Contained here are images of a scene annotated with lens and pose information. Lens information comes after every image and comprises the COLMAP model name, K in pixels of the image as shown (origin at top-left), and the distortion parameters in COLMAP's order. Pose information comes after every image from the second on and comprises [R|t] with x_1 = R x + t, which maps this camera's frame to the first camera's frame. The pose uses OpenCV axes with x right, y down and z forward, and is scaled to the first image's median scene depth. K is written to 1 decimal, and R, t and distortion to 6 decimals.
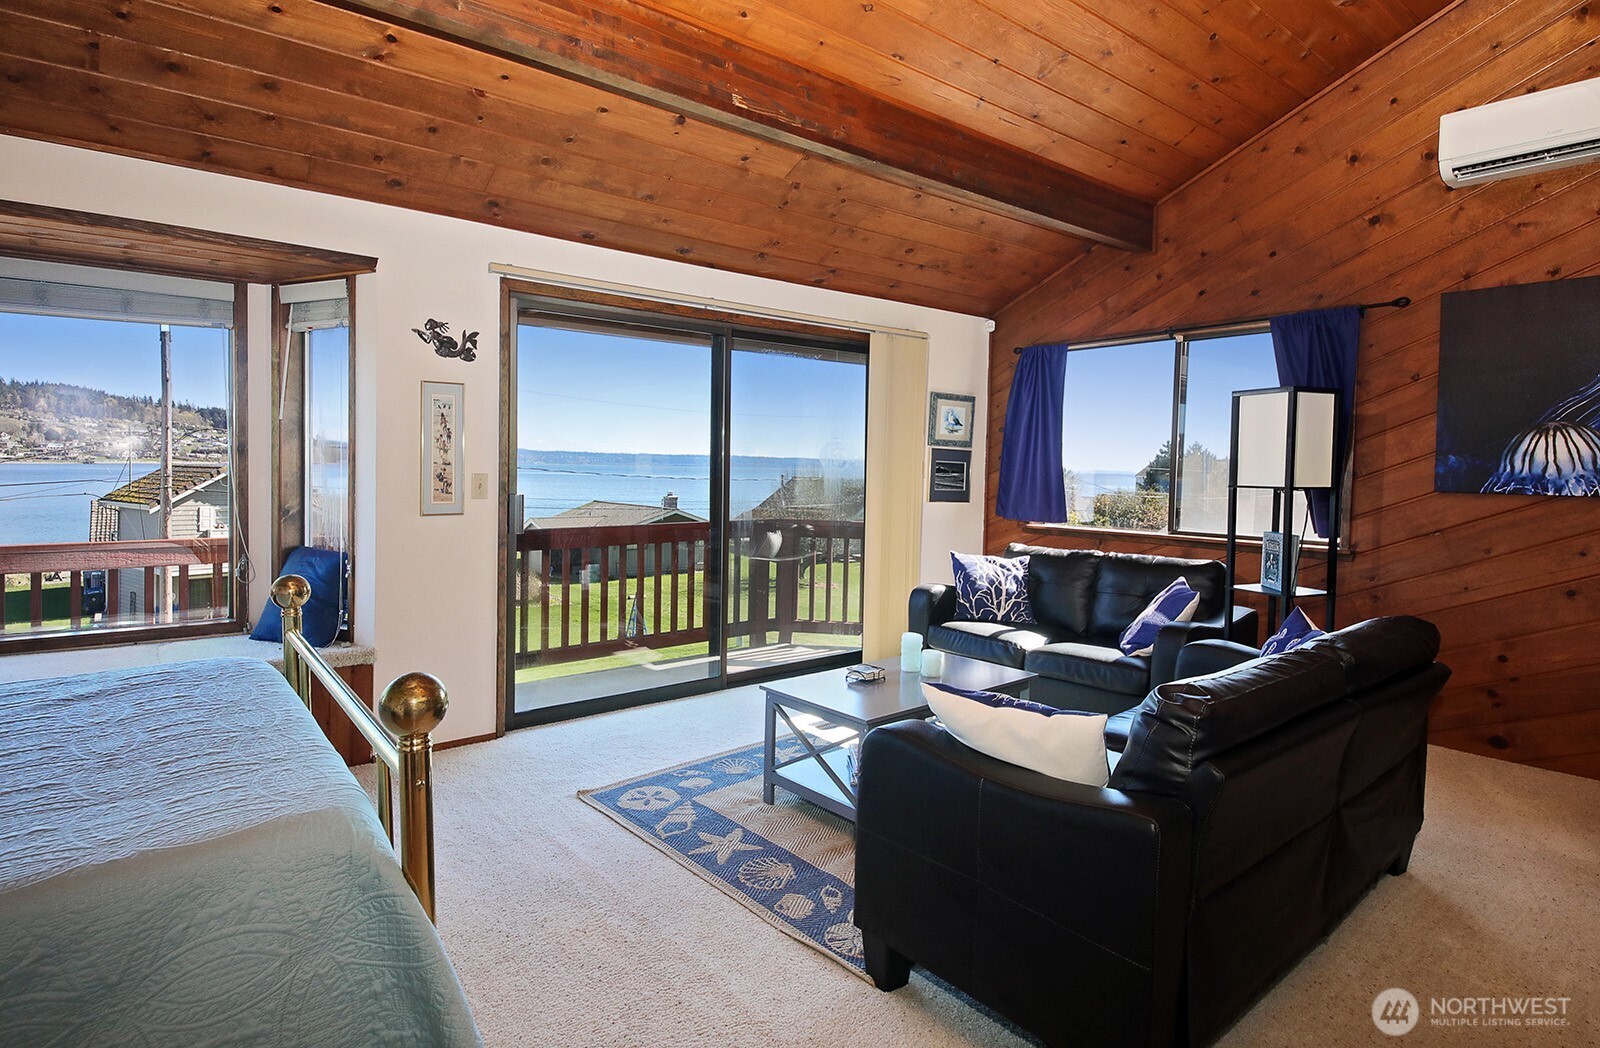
lens RADIAL K [[861.4, 0, 748.9], [0, 861.4, 482.8], [0, 0, 1]] dist [0.015540, -0.000653]
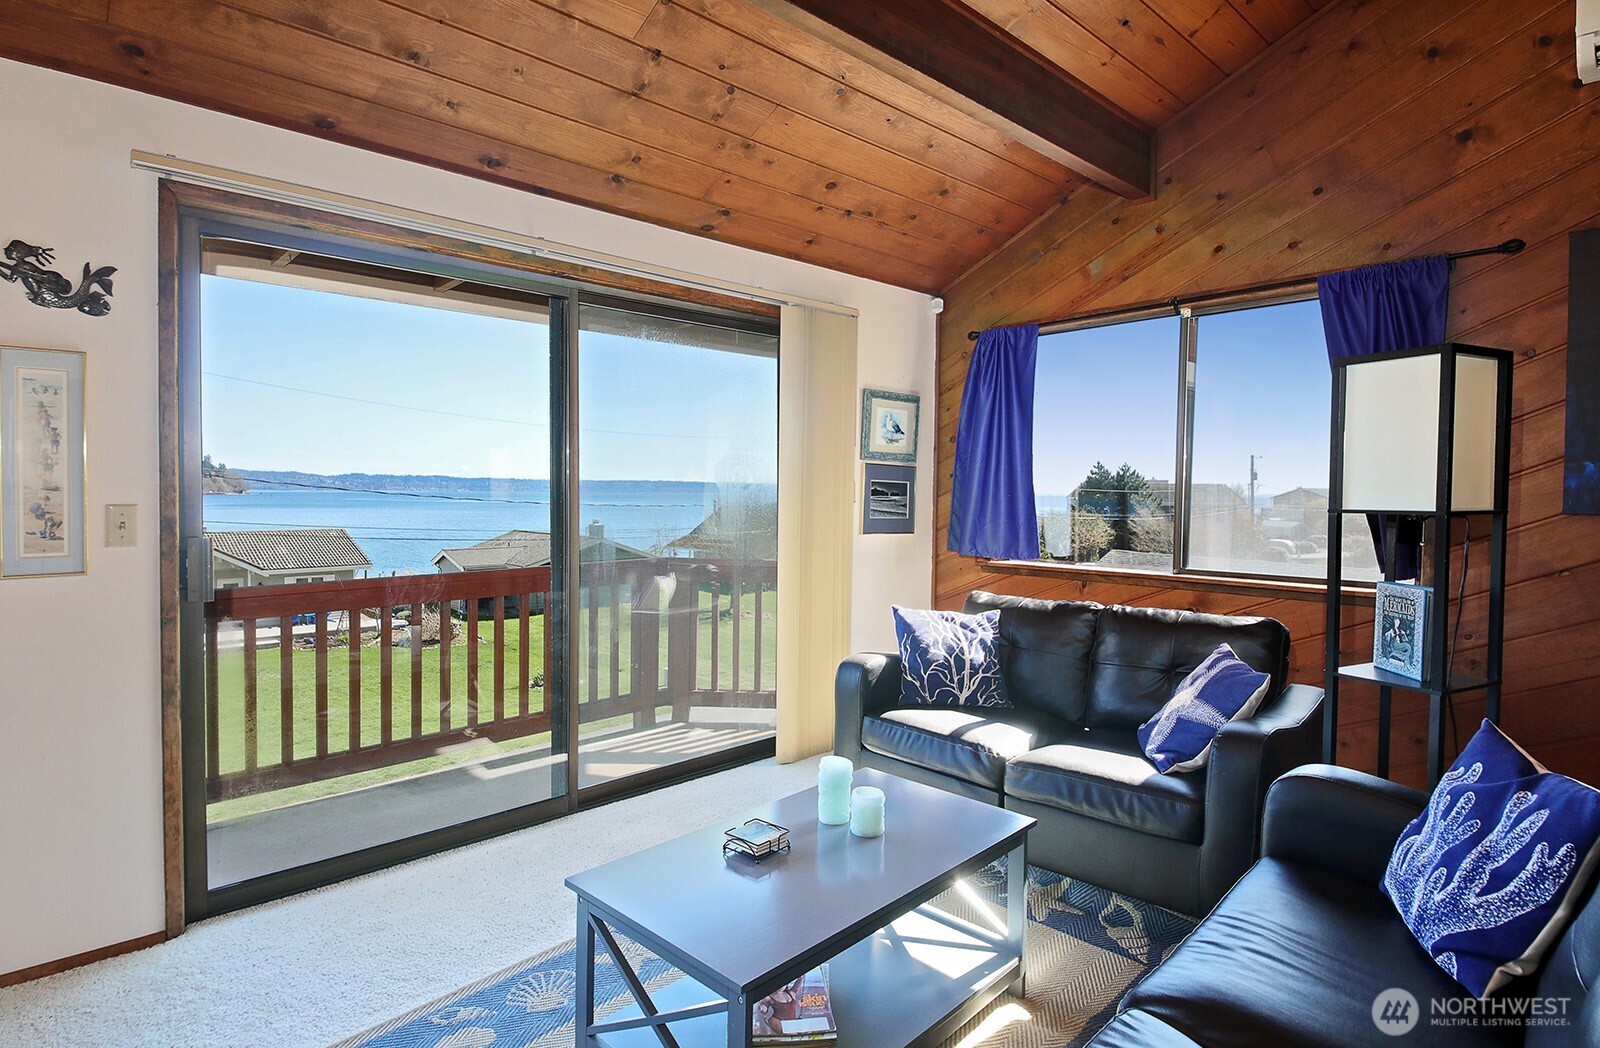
lens RADIAL K [[854.4, 0, 801.2], [0, 854.4, 517.5], [0, 0, 1]] dist [0.021455, -0.021653]
pose [[0.991242, -0.014079, 0.131302, 0.071578], [0.012614, 0.999849, 0.011981, -0.002729], [-0.131451, -0.010219, 0.991270, 0.329075]]
